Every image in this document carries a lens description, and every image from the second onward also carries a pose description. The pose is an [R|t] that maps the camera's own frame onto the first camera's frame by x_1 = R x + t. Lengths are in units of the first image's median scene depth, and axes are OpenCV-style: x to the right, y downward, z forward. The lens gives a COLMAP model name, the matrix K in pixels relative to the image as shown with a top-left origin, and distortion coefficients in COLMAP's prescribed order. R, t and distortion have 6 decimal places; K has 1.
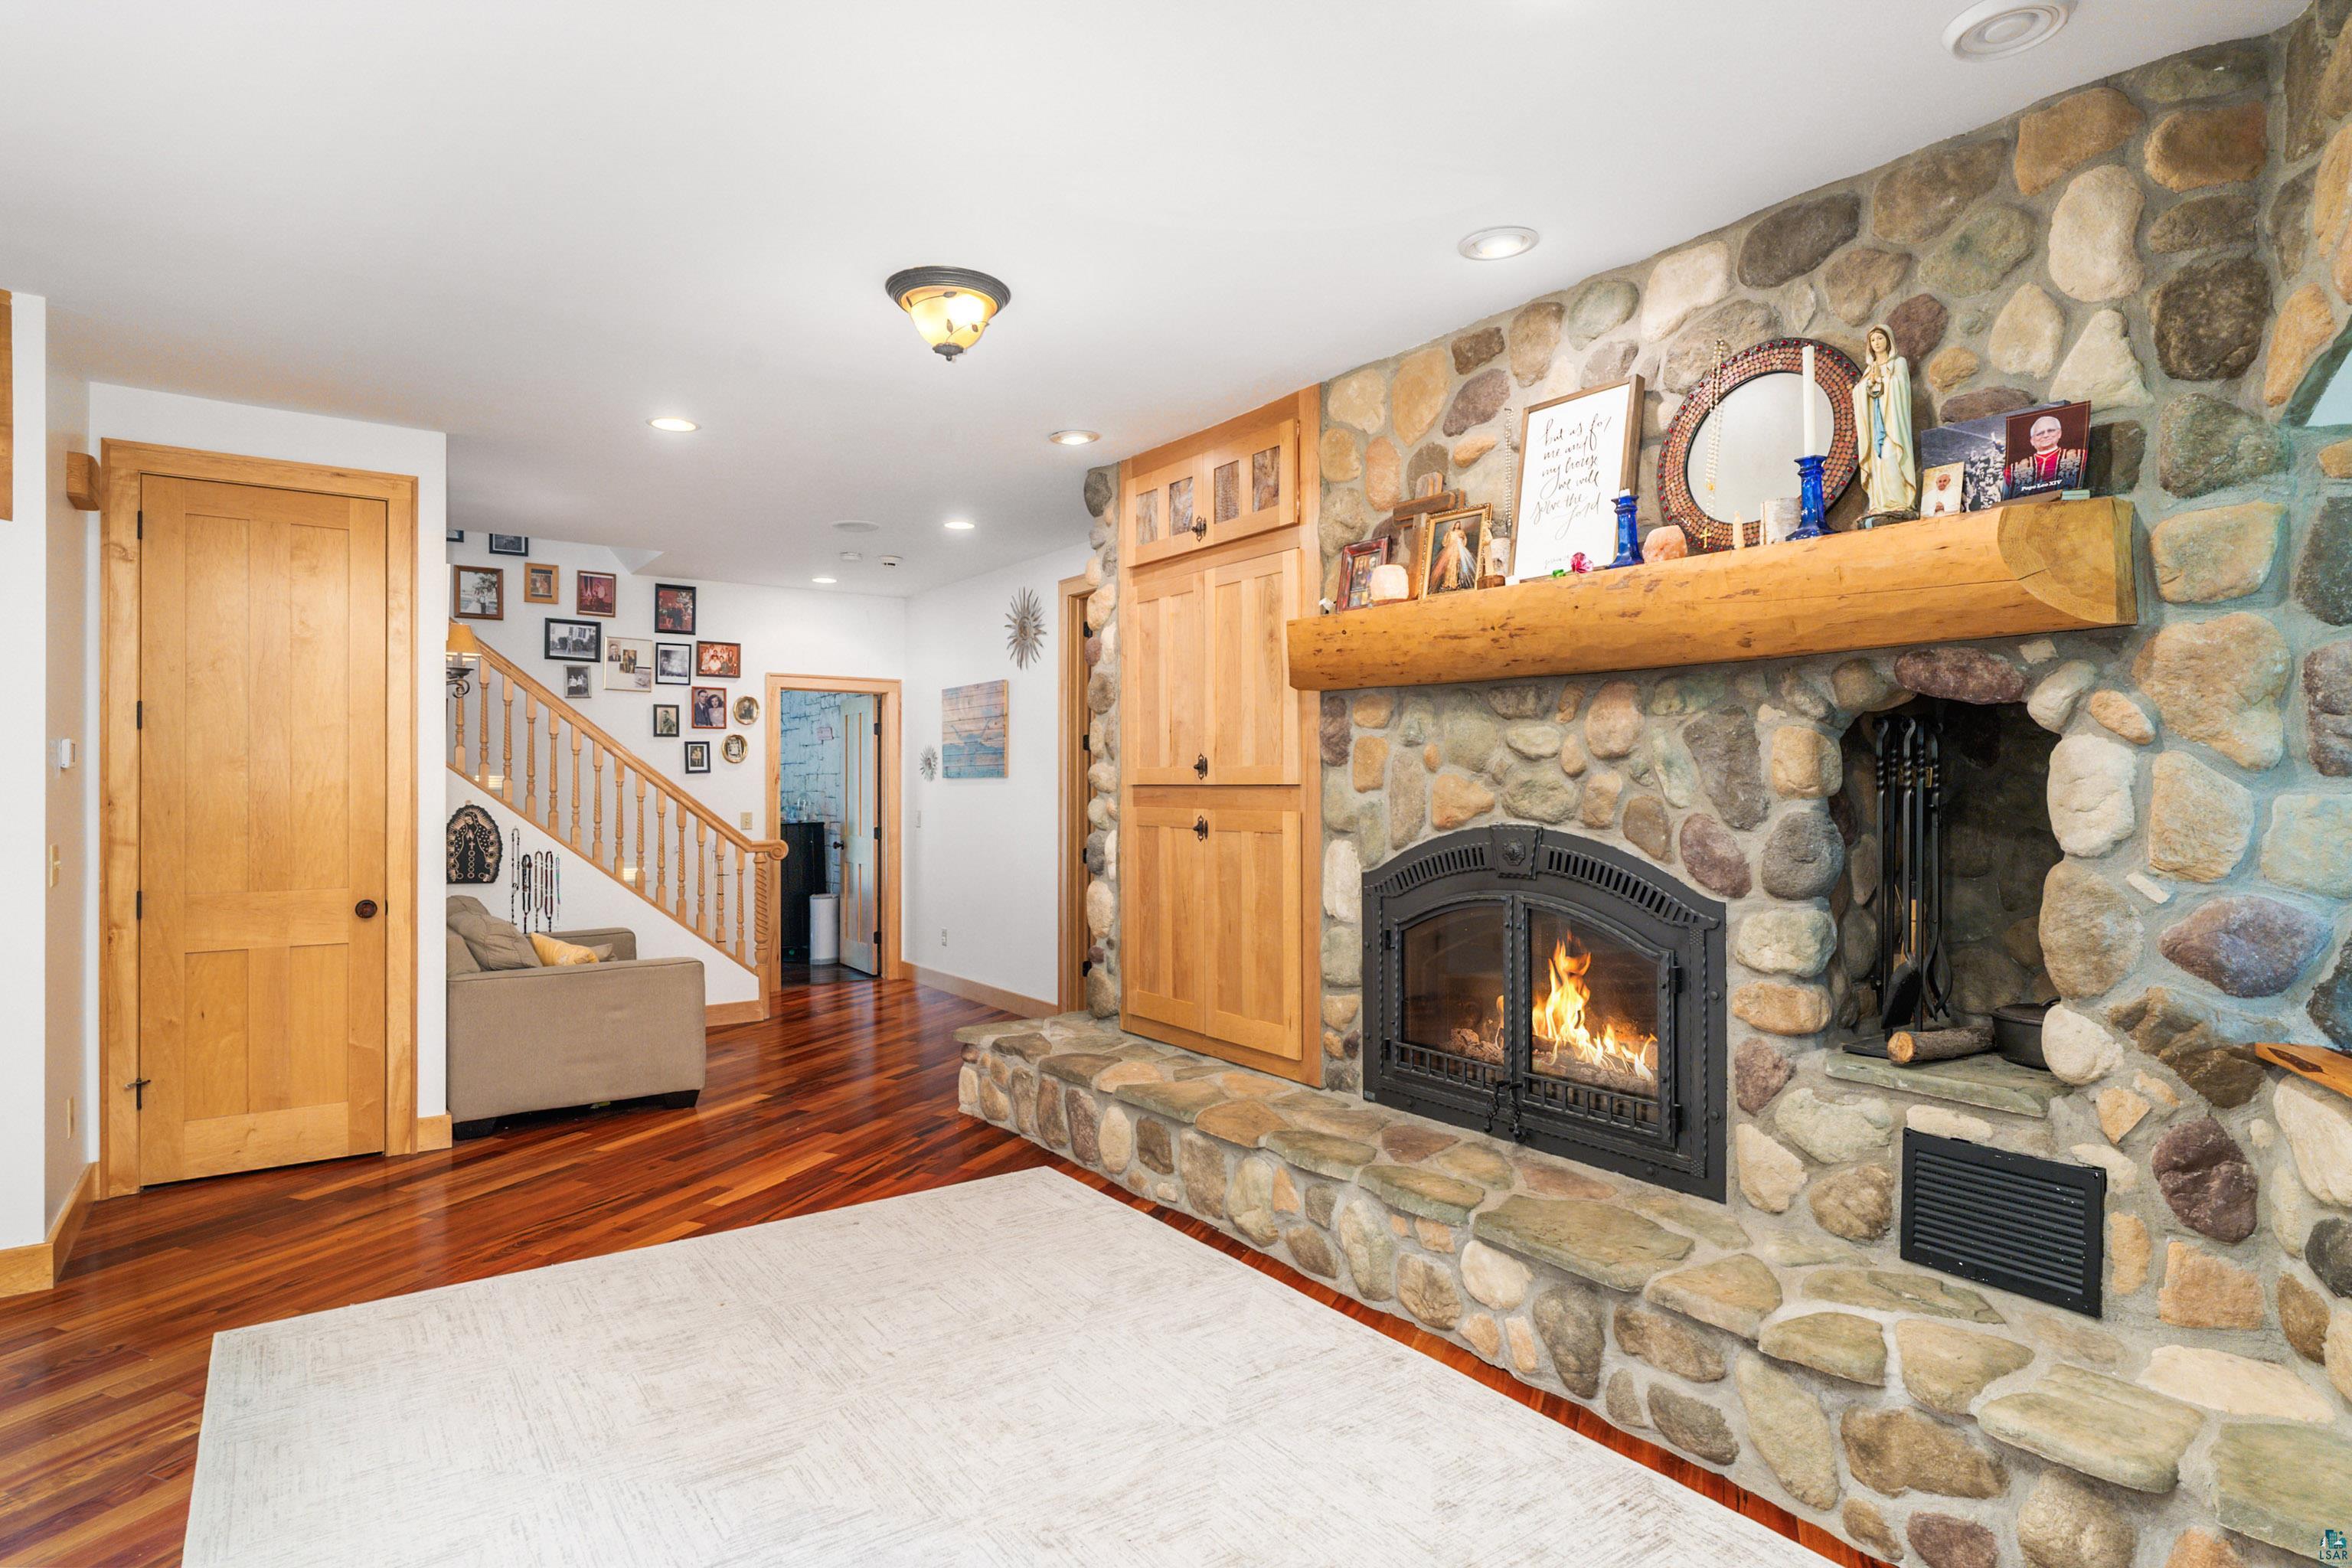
lens RADIAL K [[1230.5, 0, 1173.1], [0, 1230.5, 778.0], [0, 0, 1]] dist [-0.004005, 0.001082]
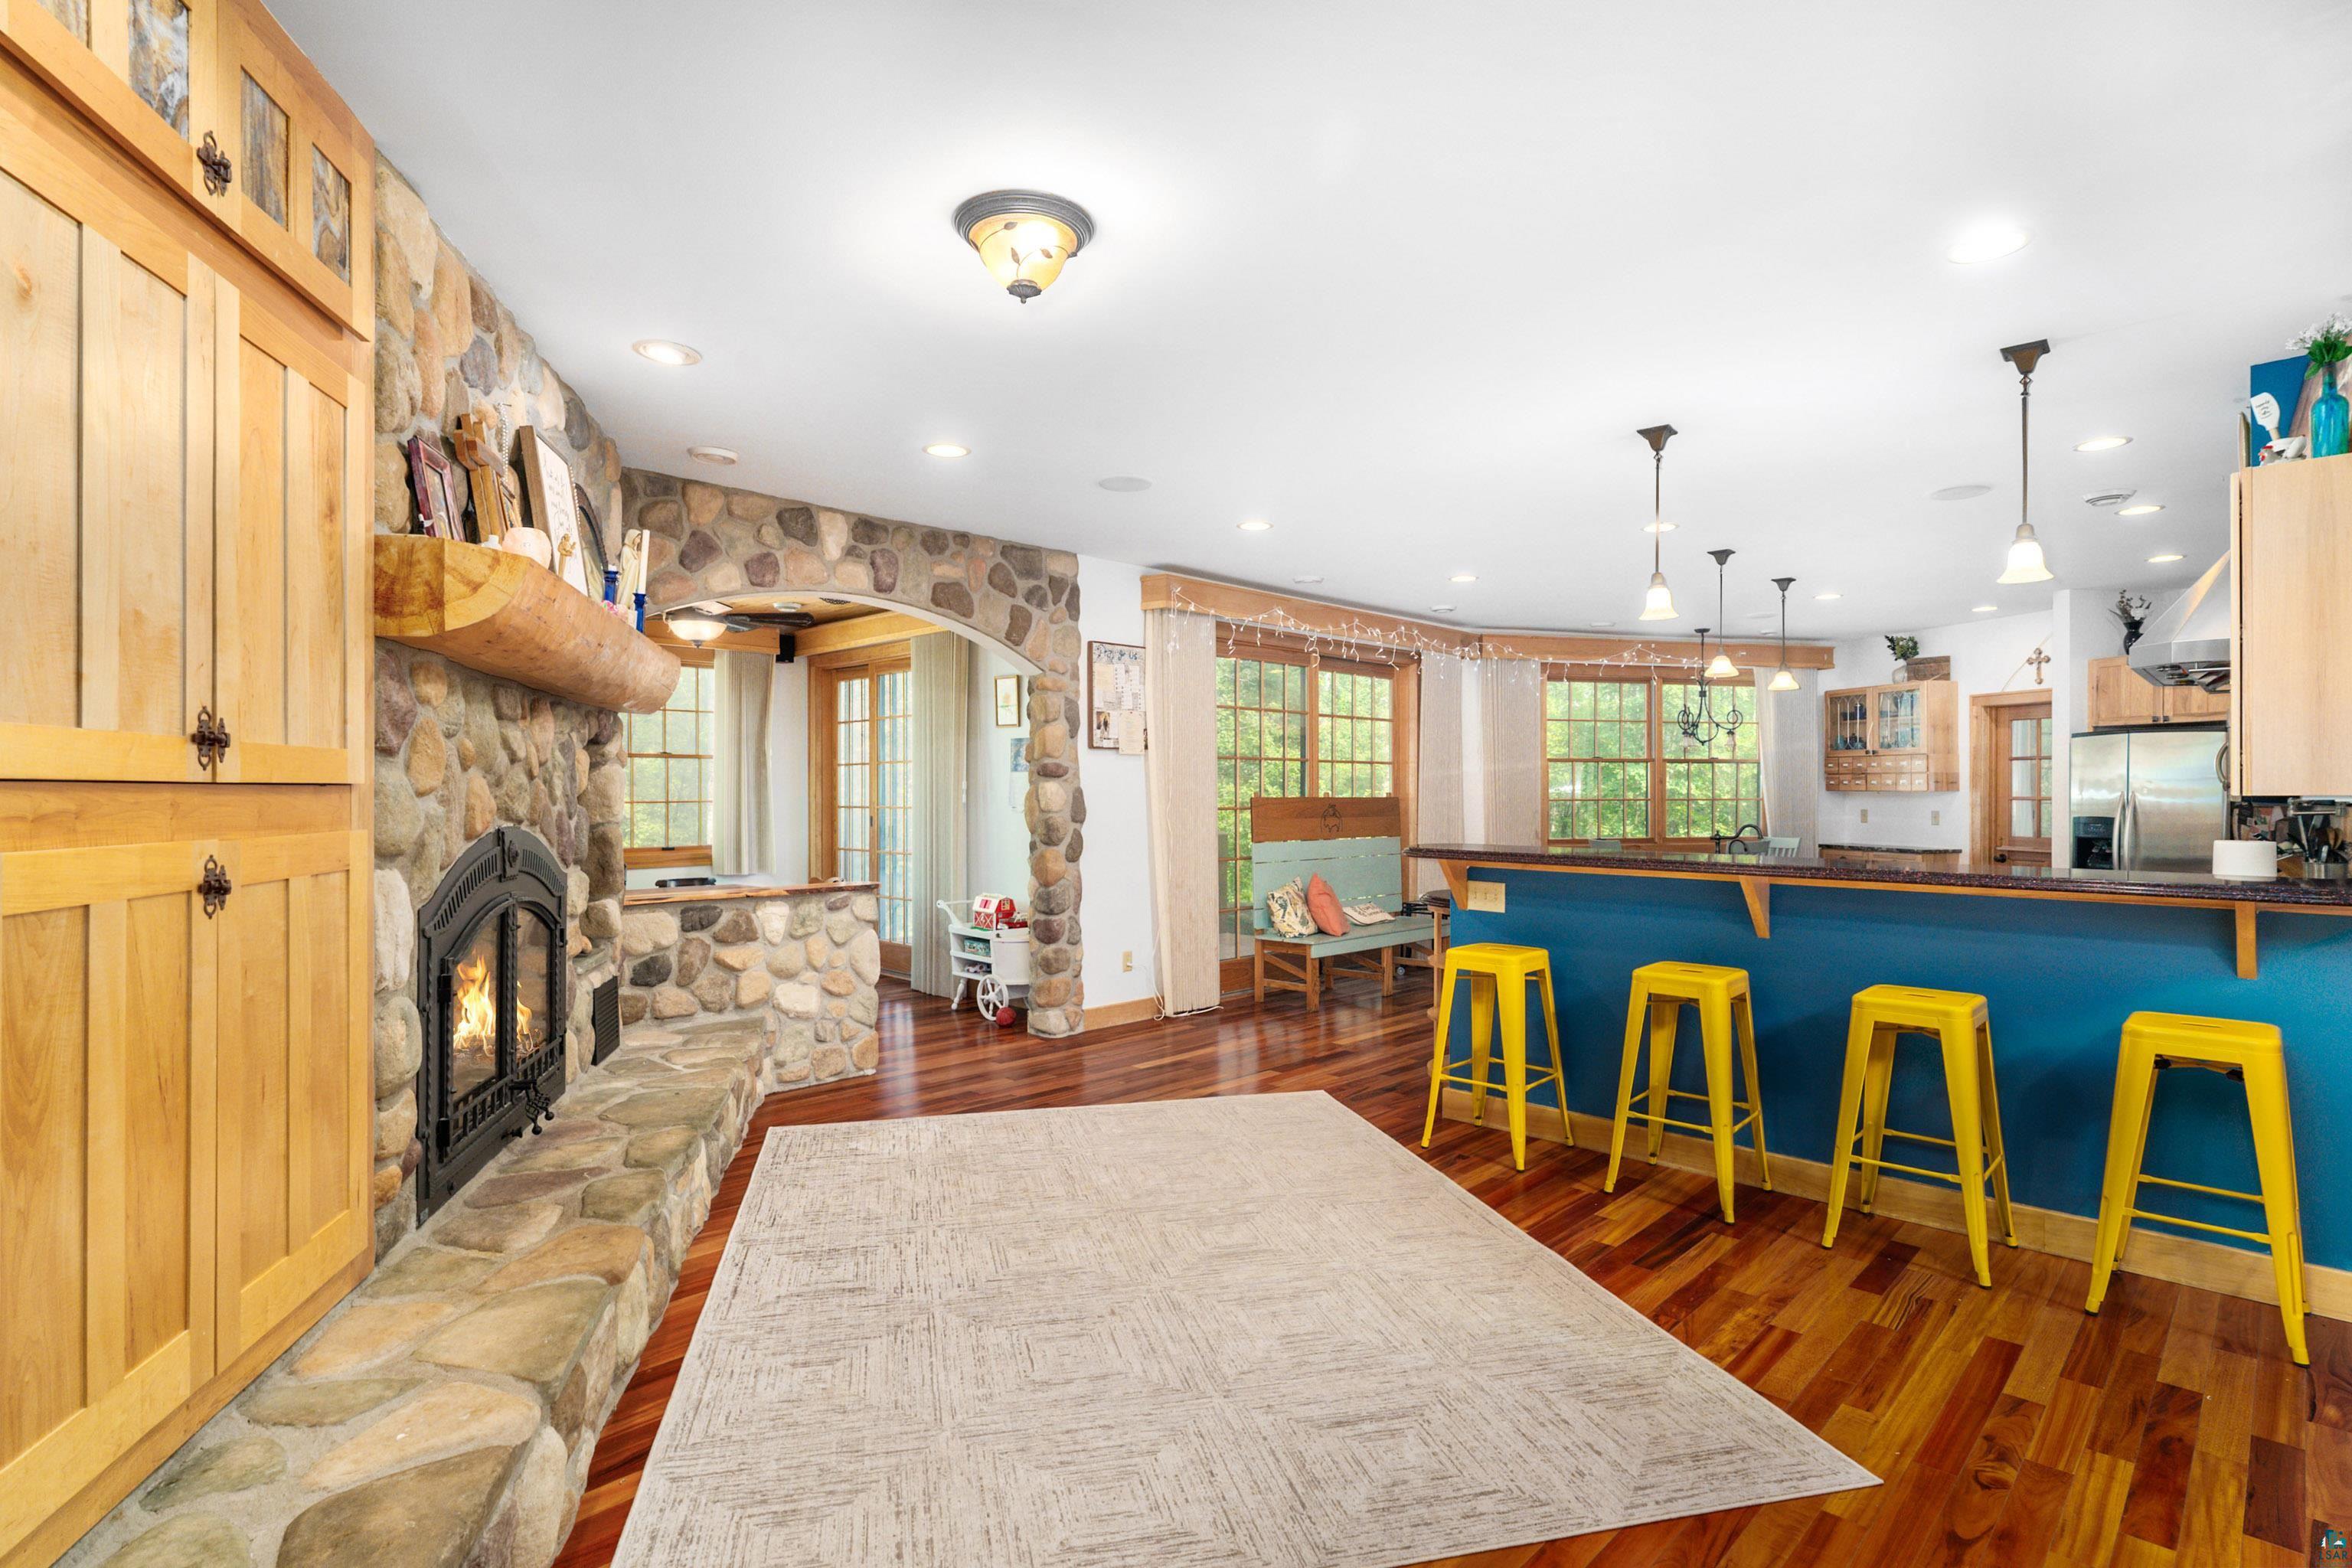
lens RADIAL K [[1148.3, 0, 1176.0], [0, 1148.3, 784.0], [0, 0, 1]] dist [0.000931, 0.000457]
pose [[-0.925535, 0.004294, 0.378639, -0.639984], [-0.000162, 0.999931, -0.011738, 0.016037], [-0.378663, -0.010925, -0.925470, 1.845277]]
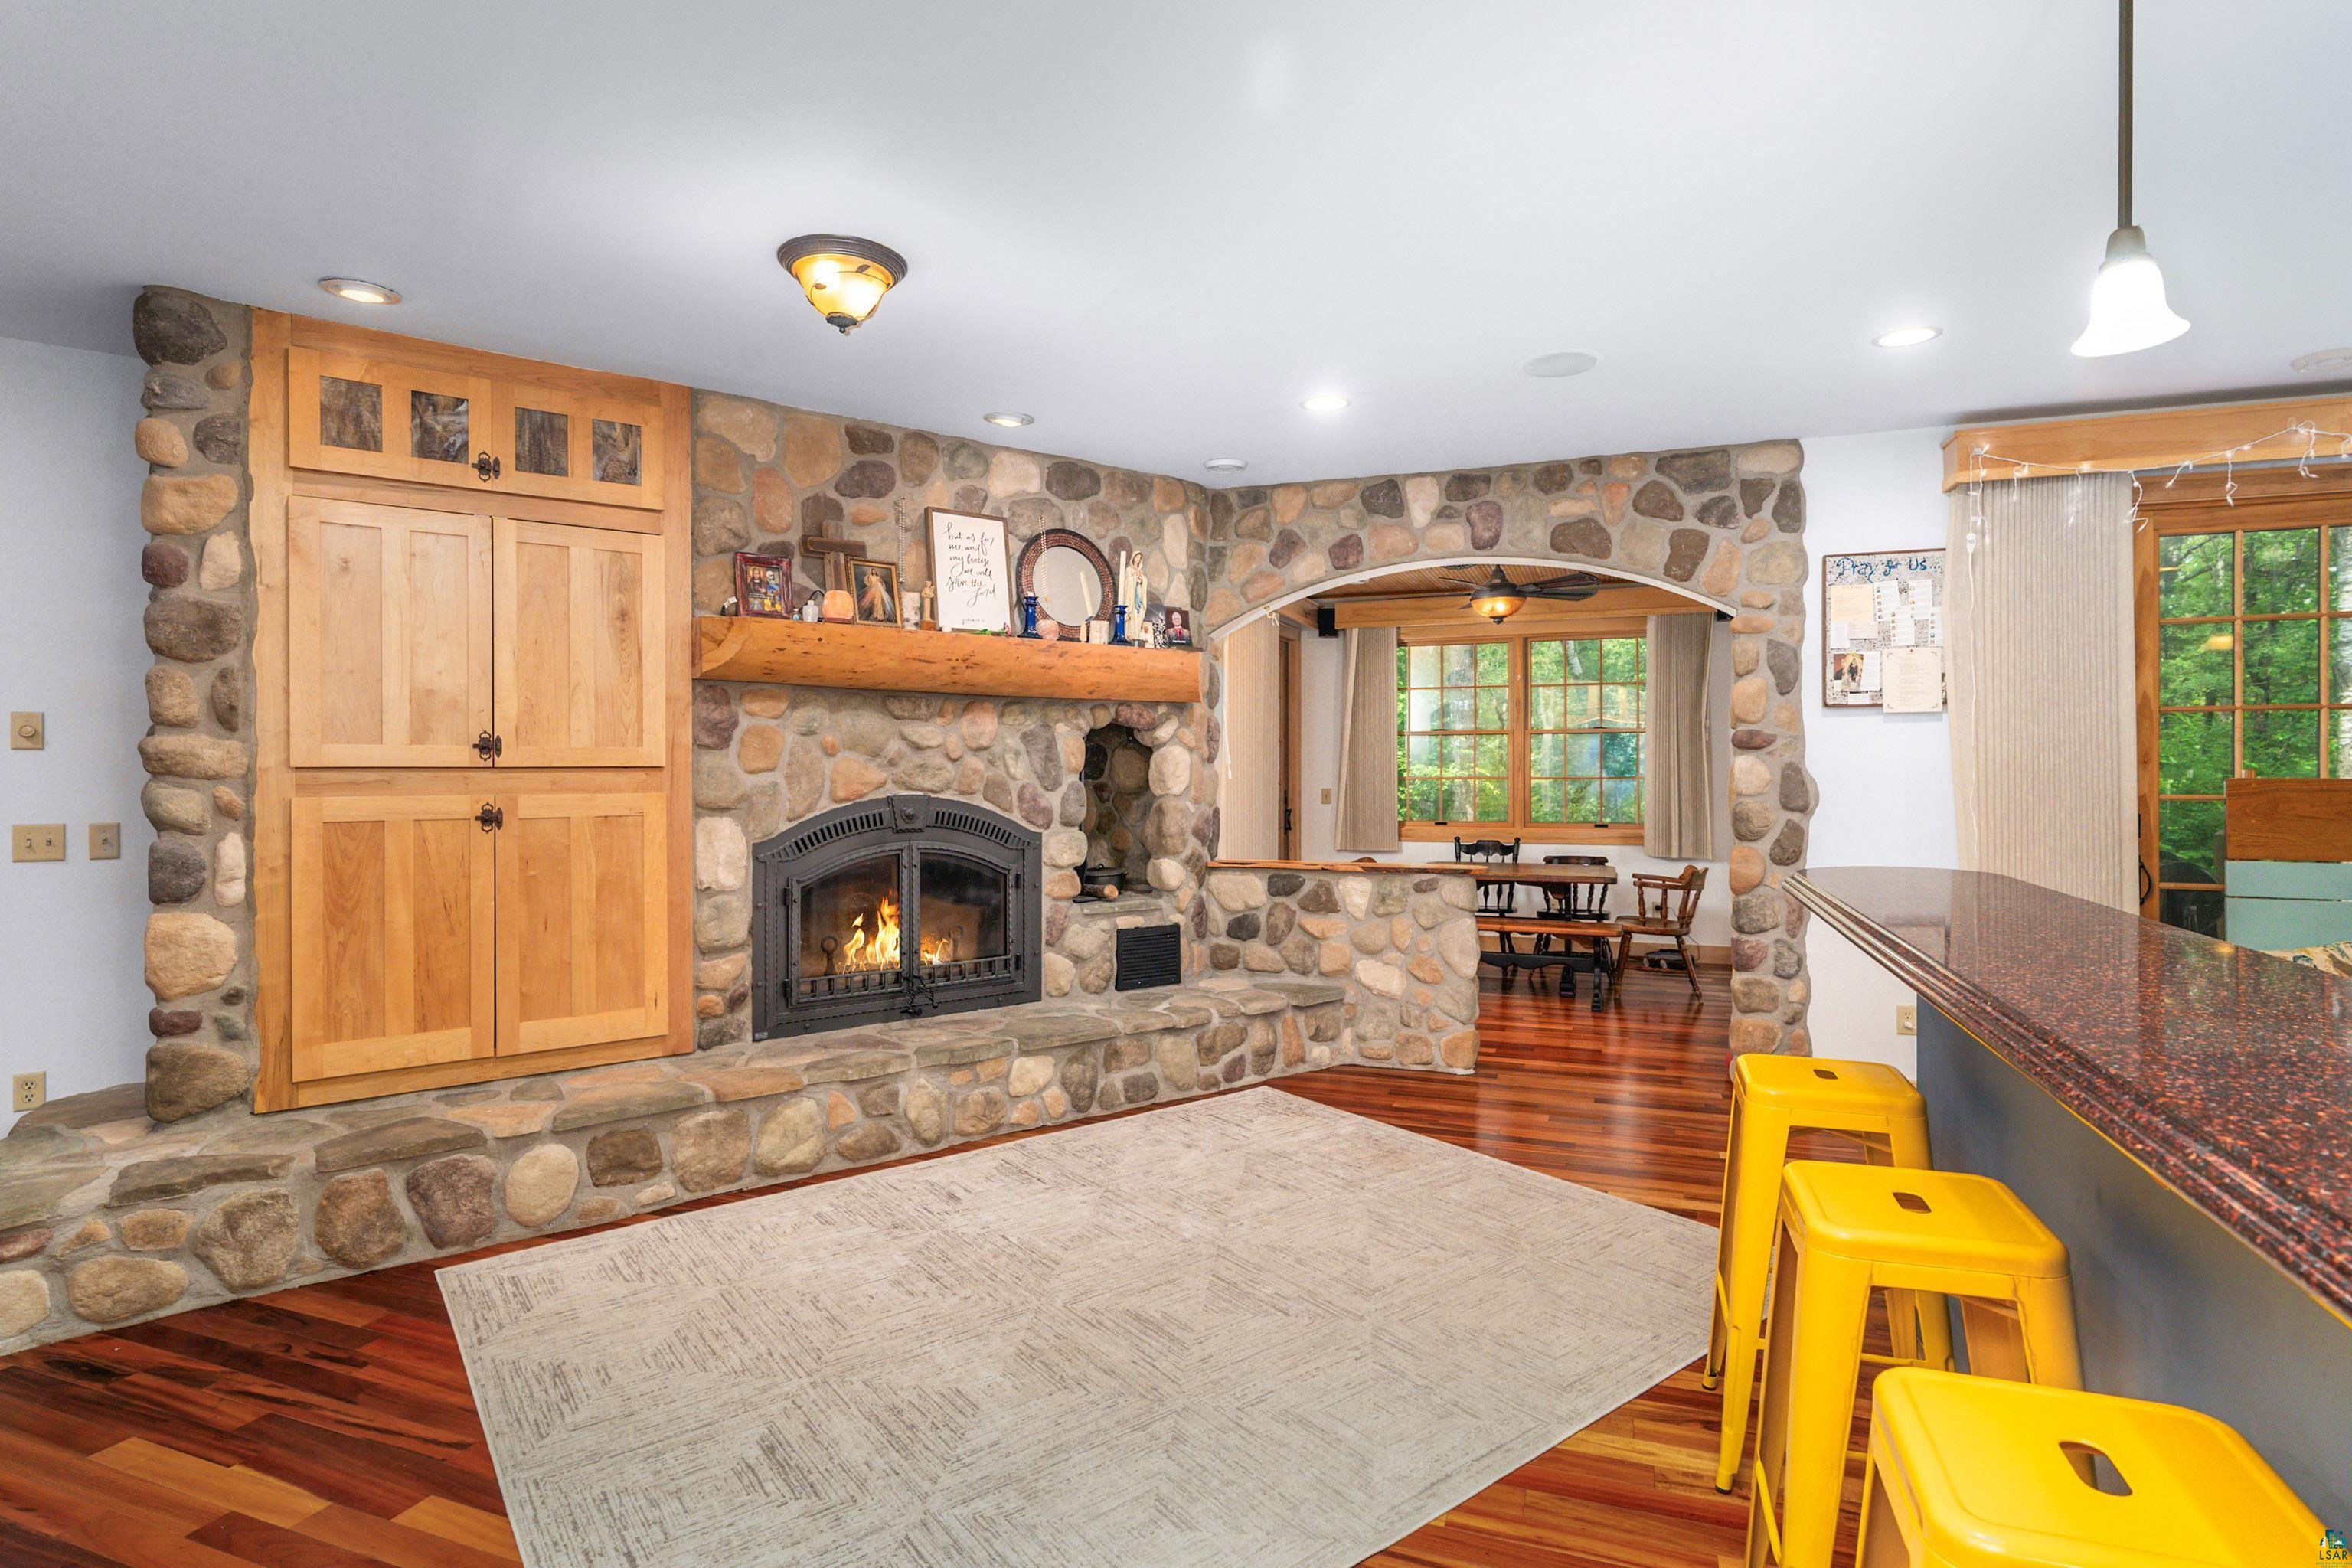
lens RADIAL K [[1182.0, 0, 1178.8], [0, 1182.0, 767.0], [0, 0, 1]] dist [-0.002999, 0.000060]
pose [[-0.034297, 0.001004, 0.999411, -1.216844], [-0.003263, 0.999994, -0.001117, 0.007498], [-0.999406, -0.003300, -0.034294, 0.819644]]
